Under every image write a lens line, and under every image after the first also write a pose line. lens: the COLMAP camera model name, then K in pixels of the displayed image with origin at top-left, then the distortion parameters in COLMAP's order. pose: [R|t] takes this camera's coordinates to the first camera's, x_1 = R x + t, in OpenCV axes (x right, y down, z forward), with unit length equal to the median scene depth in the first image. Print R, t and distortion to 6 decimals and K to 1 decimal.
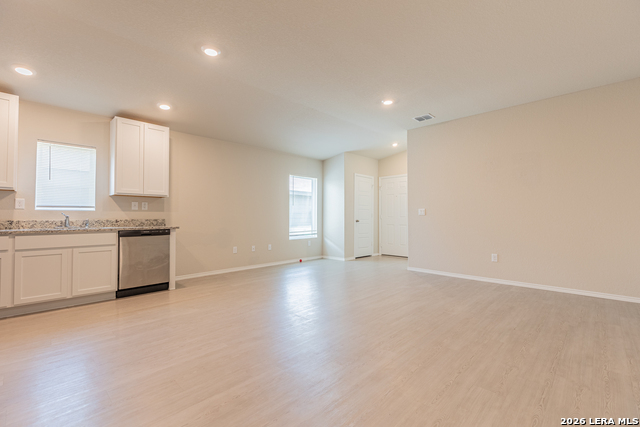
lens RADIAL K [[287.3, 0, 322.1], [0, 287.3, 211.8], [0, 0, 1]] dist [0.005807, -0.000811]
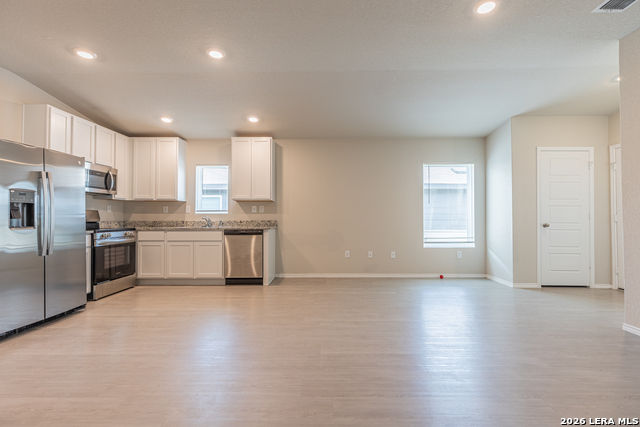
lens RADIAL K [[287.3, 0, 322.1], [0, 287.3, 211.8], [0, 0, 1]] dist [0.005807, -0.000811]
pose [[0.685112, -0.015522, -0.728273, 0.428605], [0.013159, 0.999874, -0.008932, 0.005172], [0.728319, -0.003463, 0.685229, 0.420972]]
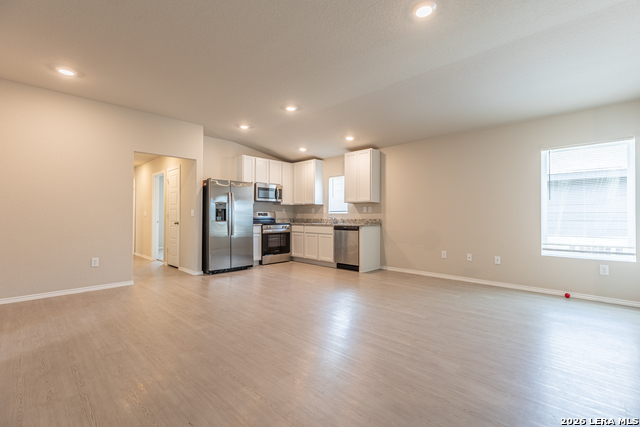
lens RADIAL K [[287.3, 0, 322.1], [0, 287.3, 211.8], [0, 0, 1]] dist [0.005807, -0.000811]
pose [[0.004664, -0.015427, -0.999870, 0.816684], [0.012829, 0.999800, -0.015366, 0.010108], [0.999907, -0.012755, 0.004861, 0.835728]]
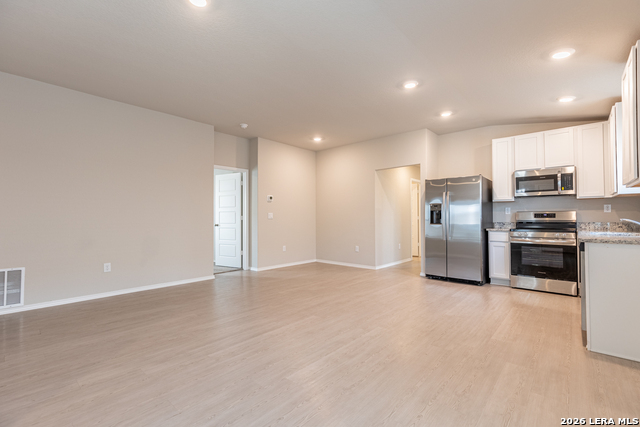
lens RADIAL K [[287.3, 0, 322.1], [0, 287.3, 211.8], [0, 0, 1]] dist [0.005807, -0.000811]
pose [[-0.999037, 0.000220, -0.043870, 0.031174], [0.001808, 0.999344, -0.036160, 0.018810], [0.043833, -0.036205, -0.998383, 1.589815]]
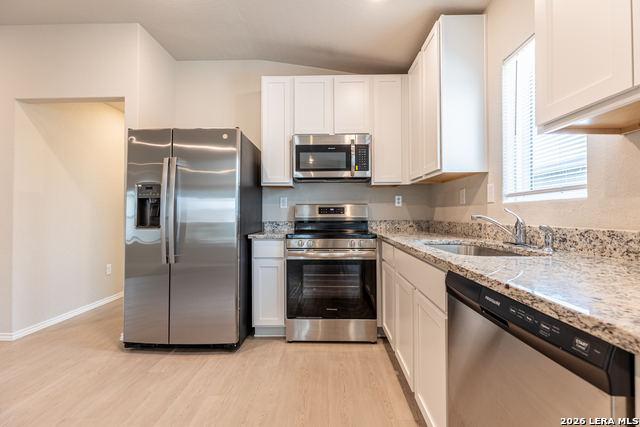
lens RADIAL K [[287.3, 0, 322.1], [0, 287.3, 211.8], [0, 0, 1]] dist [0.005807, -0.000811]
pose [[-0.736194, -0.005849, -0.676745, -0.381017], [0.012508, 0.999674, -0.022246, 0.013173], [0.676655, -0.024842, -0.735881, 1.017131]]
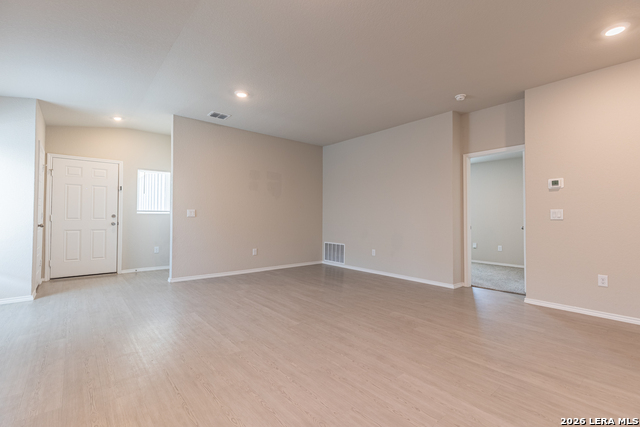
lens RADIAL K [[290.7, 0, 322.2], [0, 290.7, 213.8], [0, 0, 1]] dist [0.001259, 0.000085]
pose [[0.095508, 0.014970, 0.995316, -0.697996], [-0.020294, 0.999708, -0.013089, 0.008450], [-0.995222, -0.018949, 0.095784, 0.676517]]
